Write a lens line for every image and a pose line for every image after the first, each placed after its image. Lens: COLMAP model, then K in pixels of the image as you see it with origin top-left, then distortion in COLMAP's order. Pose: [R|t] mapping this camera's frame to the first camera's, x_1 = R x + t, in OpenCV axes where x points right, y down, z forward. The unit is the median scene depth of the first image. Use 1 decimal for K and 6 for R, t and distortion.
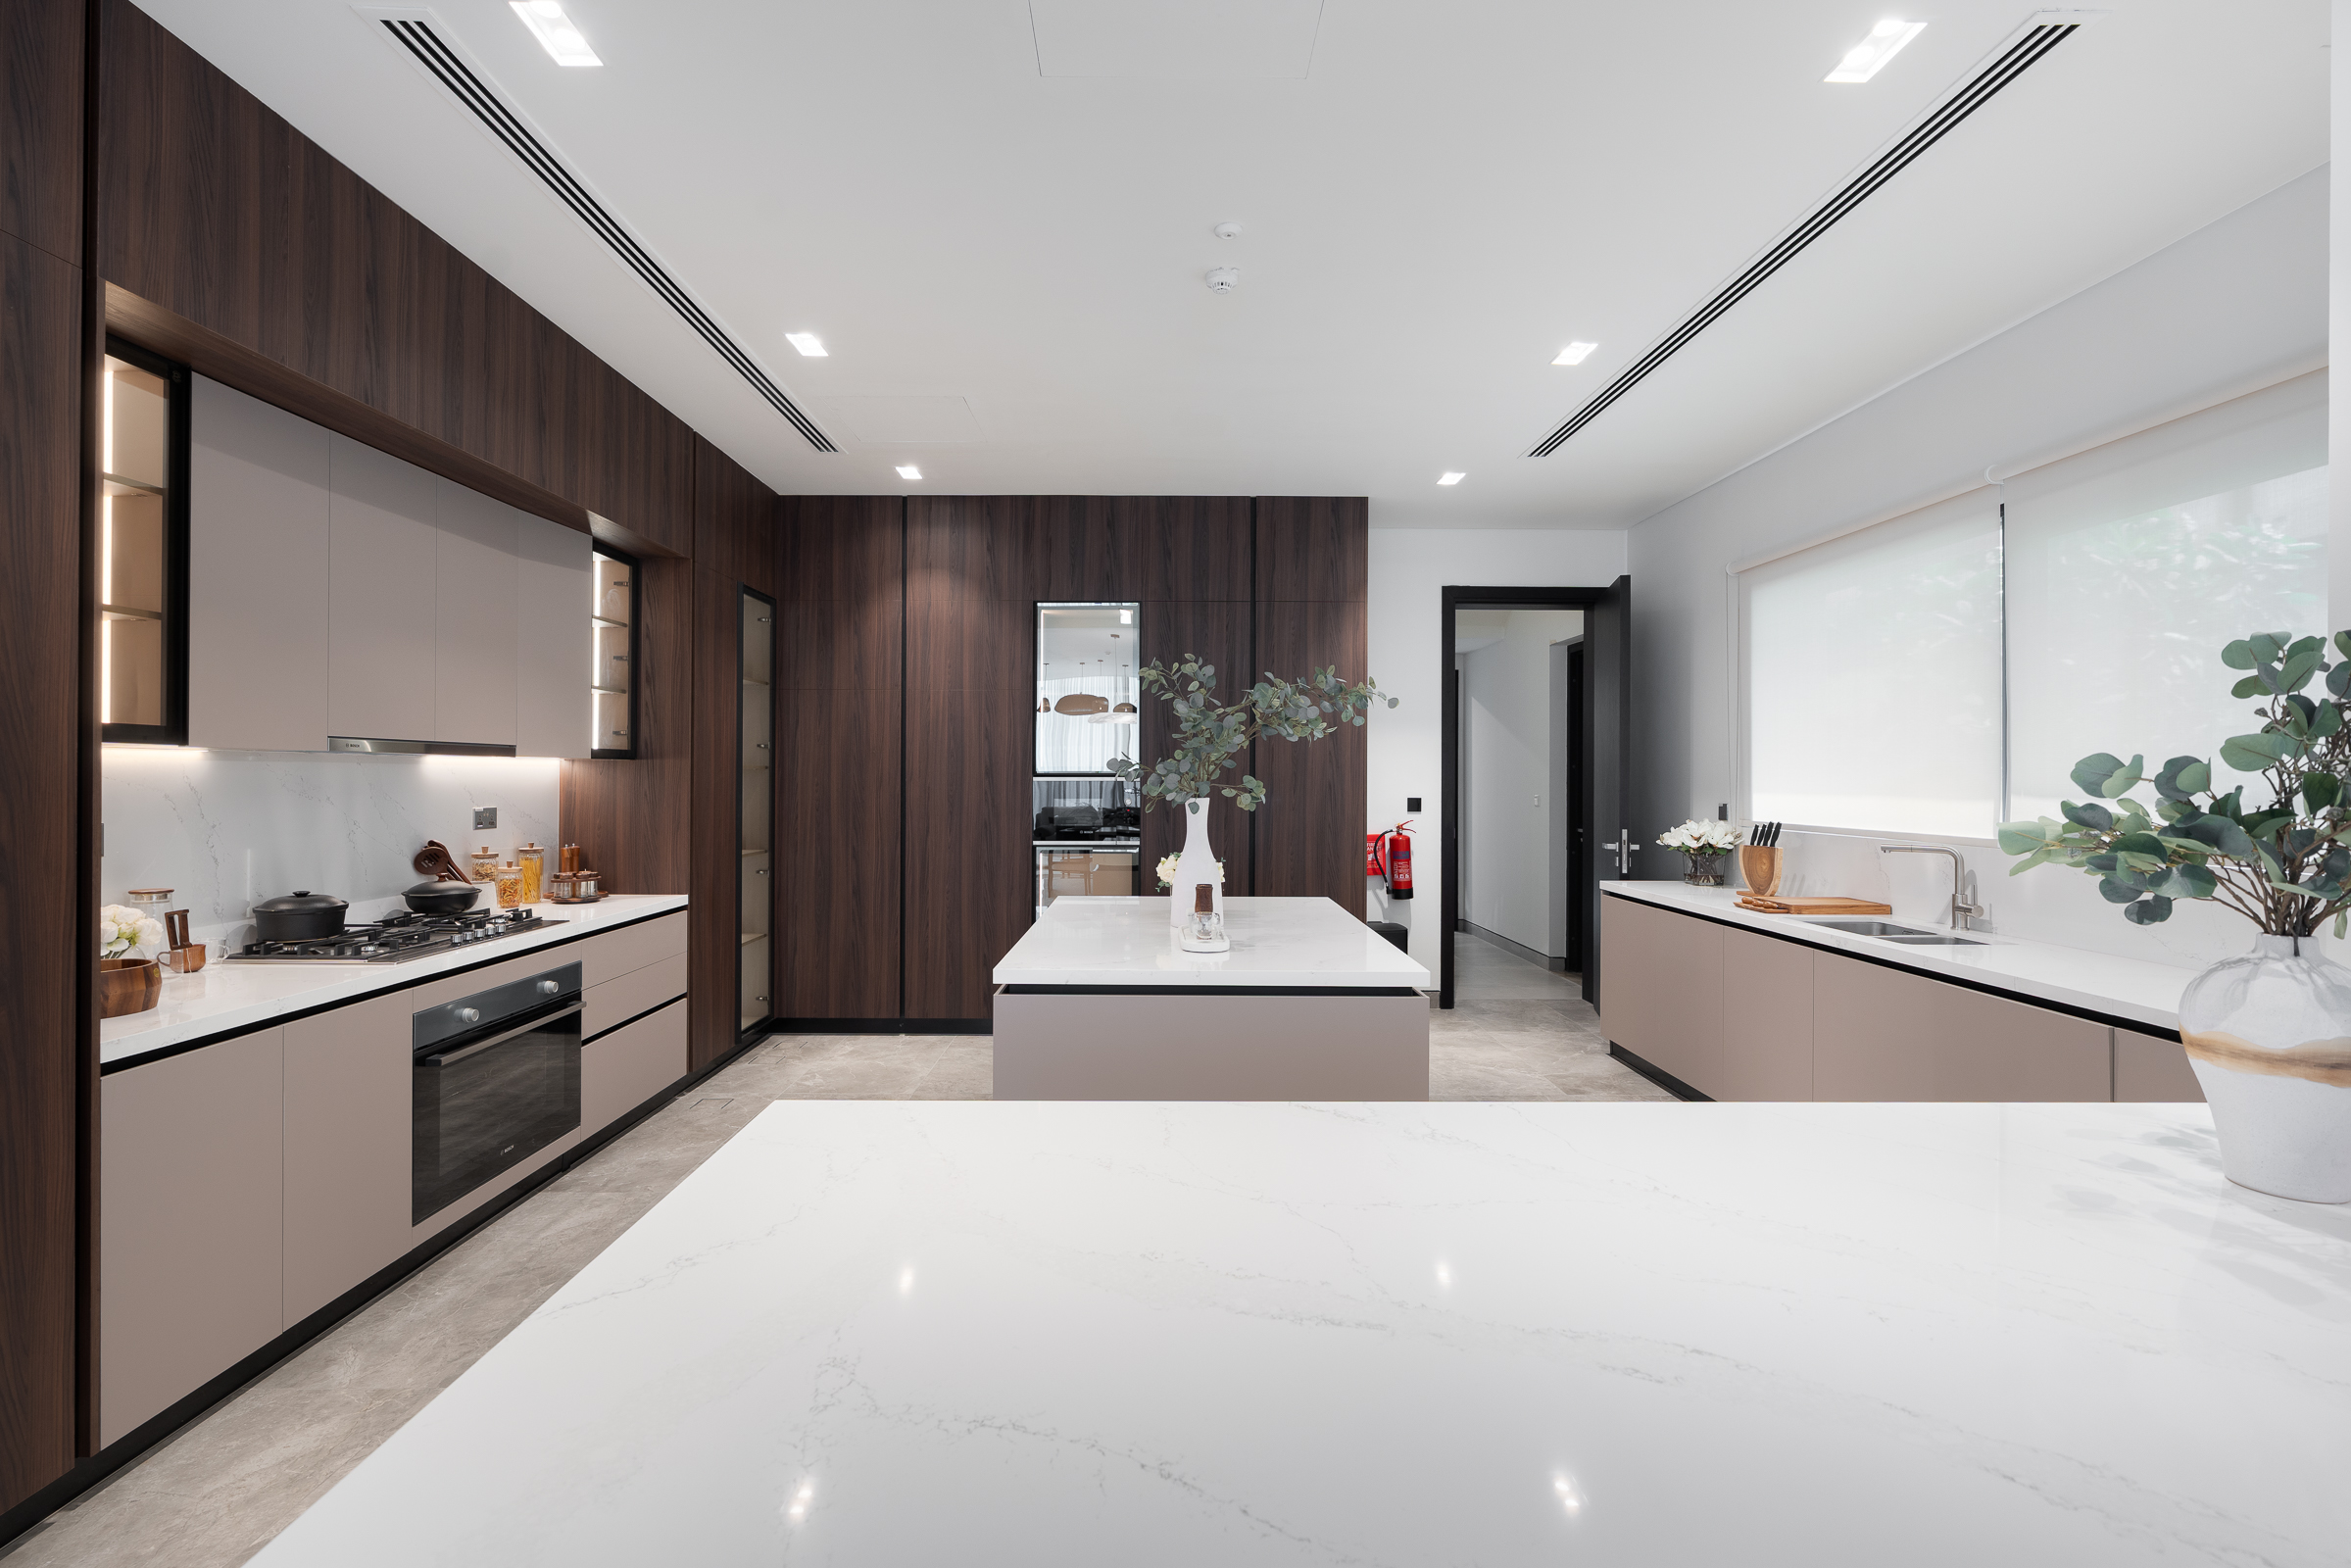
lens RADIAL K [[1047.7, 0, 1169.8], [0, 1047.7, 781.0], [0, 0, 1]] dist [-0.001798, 0.000452]
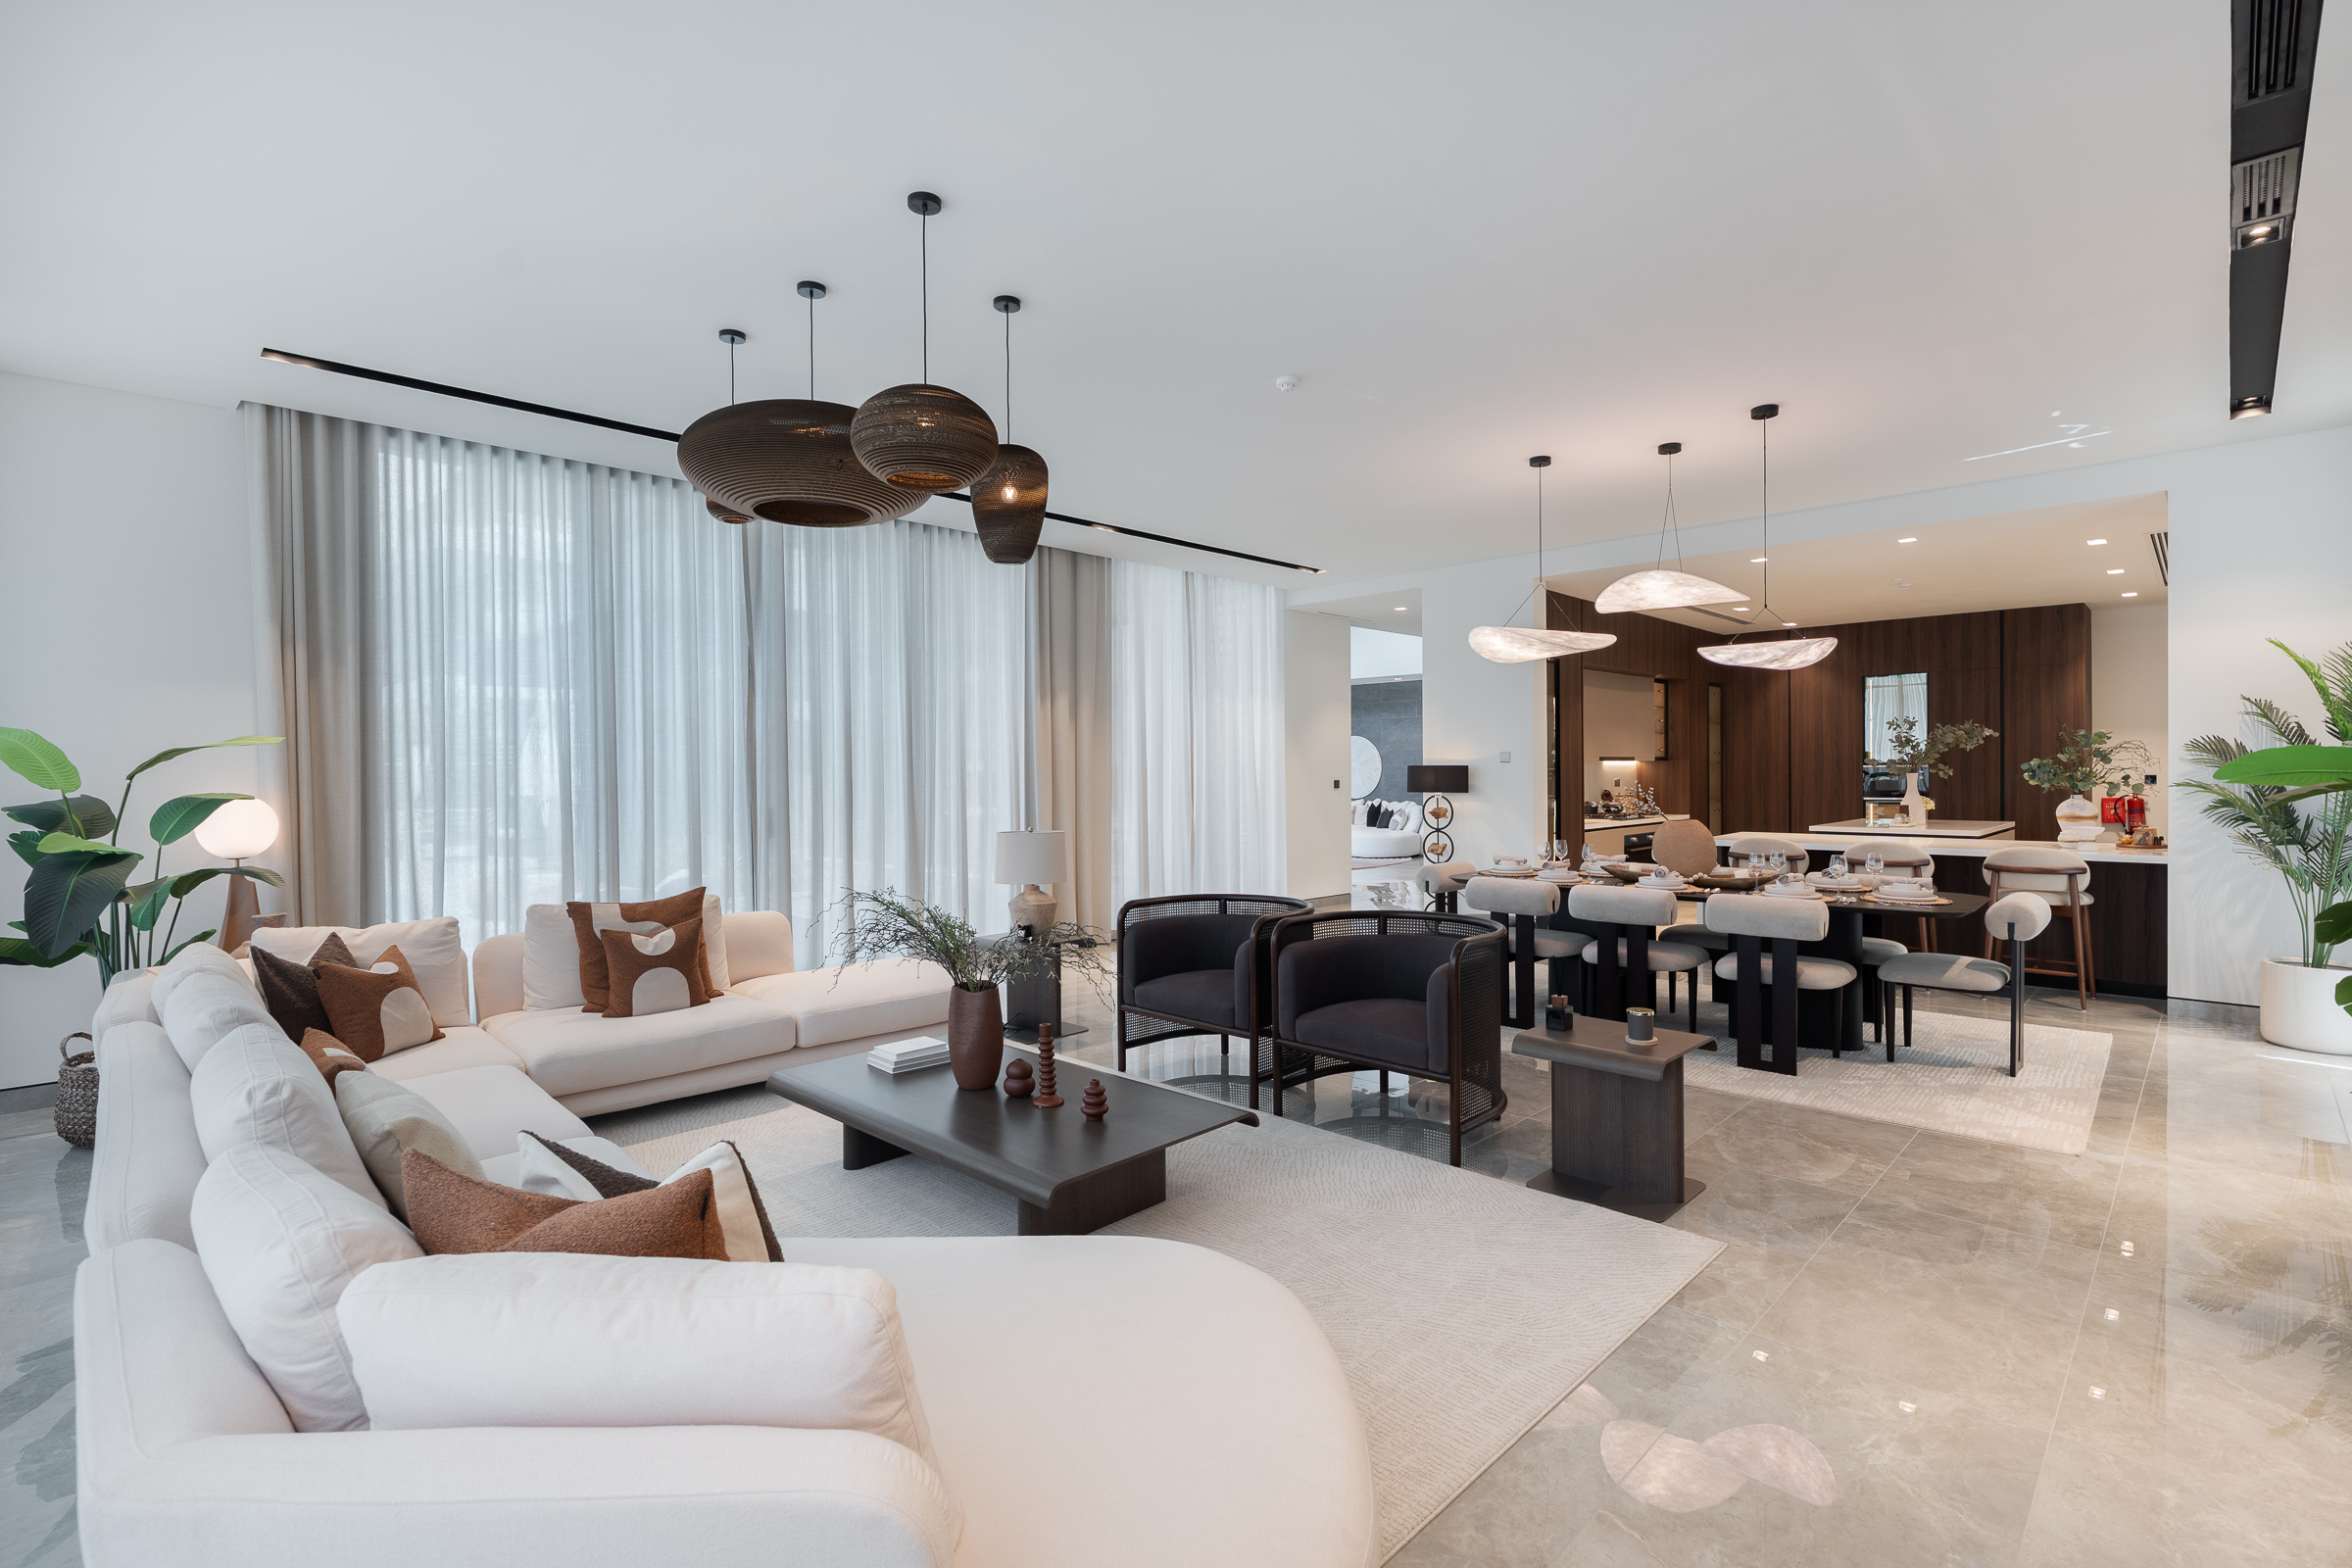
lens RADIAL K [[1048.1, 0, 1171.0], [0, 1048.1, 785.9], [0, 0, 1]] dist [-0.001798, 0.000452]
pose [[0.684717, 0.001611, -0.728807, 0.418693], [0.008419, 0.999913, 0.010119, 0.003872], [0.728761, -0.013065, 0.684644, -1.310355]]
